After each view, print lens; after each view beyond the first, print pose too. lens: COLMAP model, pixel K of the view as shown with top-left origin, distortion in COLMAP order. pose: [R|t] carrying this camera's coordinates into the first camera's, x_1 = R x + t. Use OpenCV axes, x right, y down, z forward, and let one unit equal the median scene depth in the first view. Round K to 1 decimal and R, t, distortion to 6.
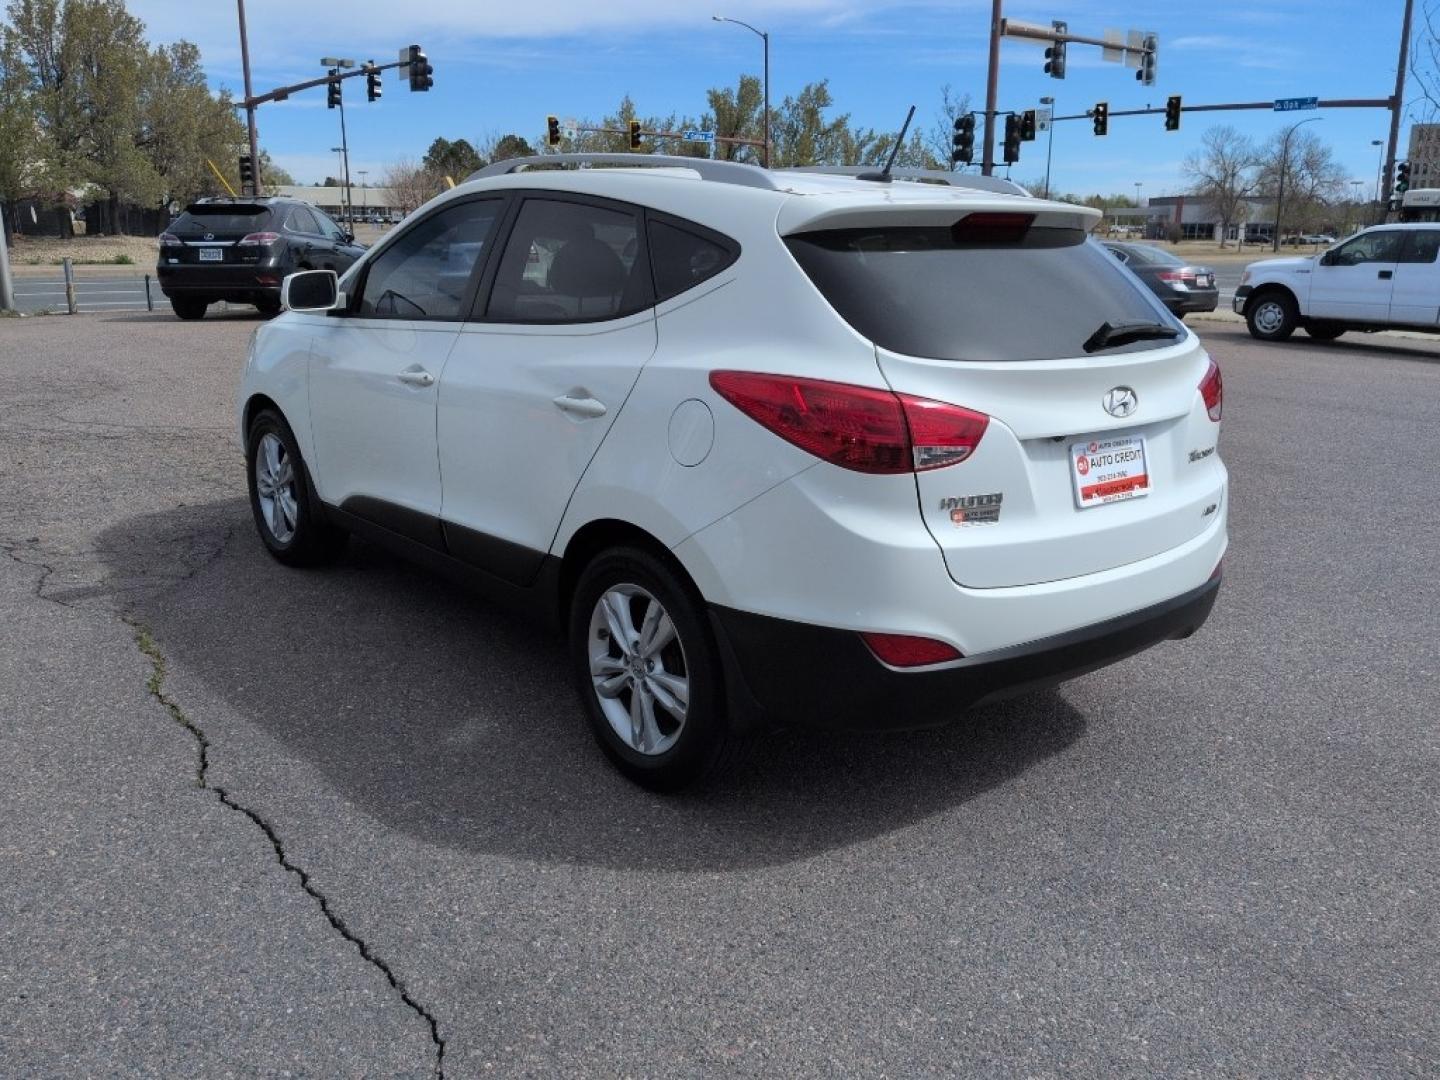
lens RADIAL K [[1220.8, 0, 720.1], [0, 1220.8, 543.4], [0, 0, 1]] dist [0.078295, -0.139069]
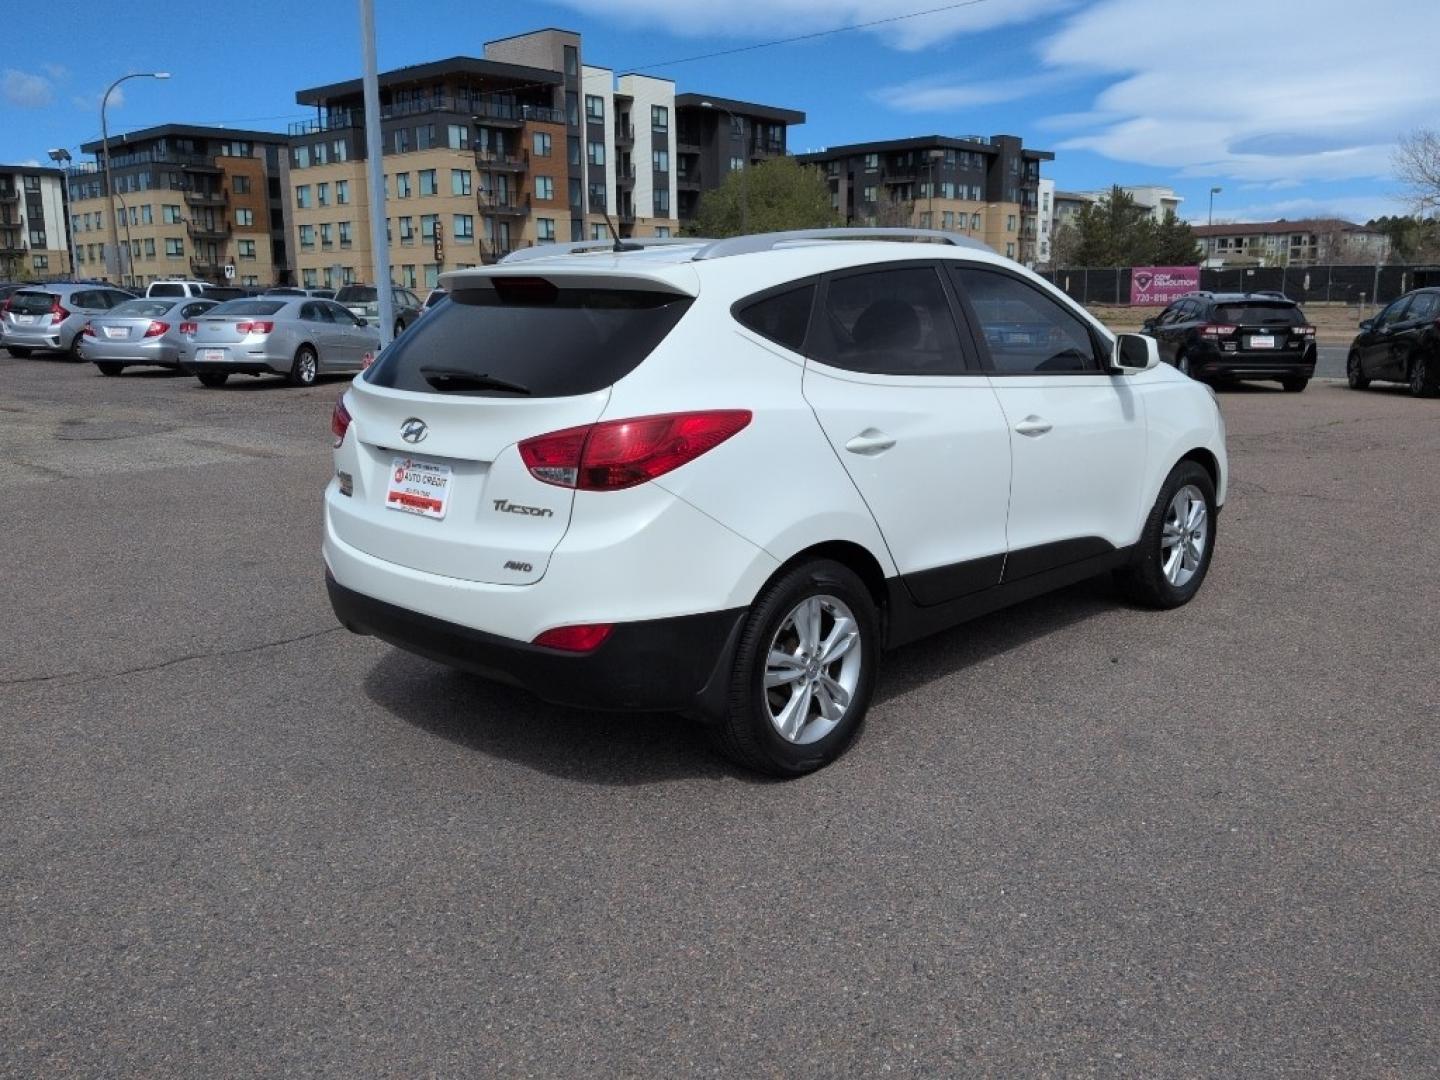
lens RADIAL K [[1220.8, 0, 725.2], [0, 1220.8, 541.5], [0, 0, 1]] dist [0.078295, -0.139069]
pose [[0.122222, 0.187317, -0.974666, 0.282064], [-0.243310, 0.957718, 0.153549, -0.048894], [0.962217, 0.218379, 0.162630, 0.203235]]
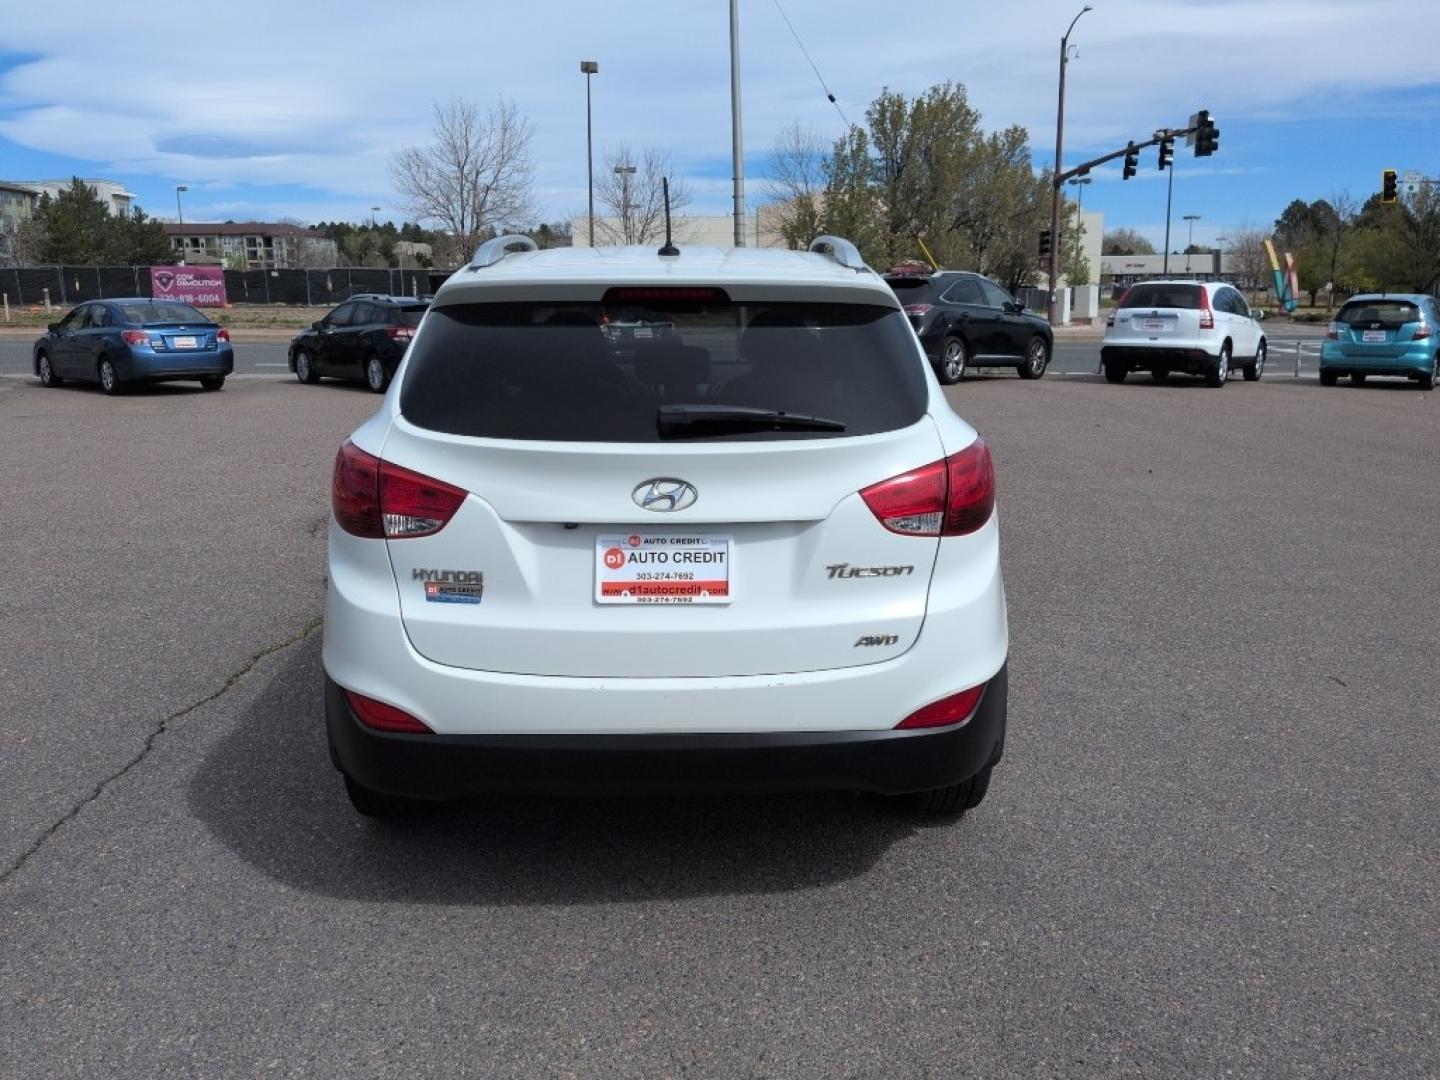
lens RADIAL K [[1220.8, 0, 729.9], [0, 1220.8, 542.6], [0, 0, 1]] dist [0.078295, -0.139069]
pose [[0.791923, 0.112535, -0.600162, 0.163387], [-0.143968, 0.989573, -0.004415, -0.015031], [0.593407, 0.089900, 0.799866, 0.057726]]
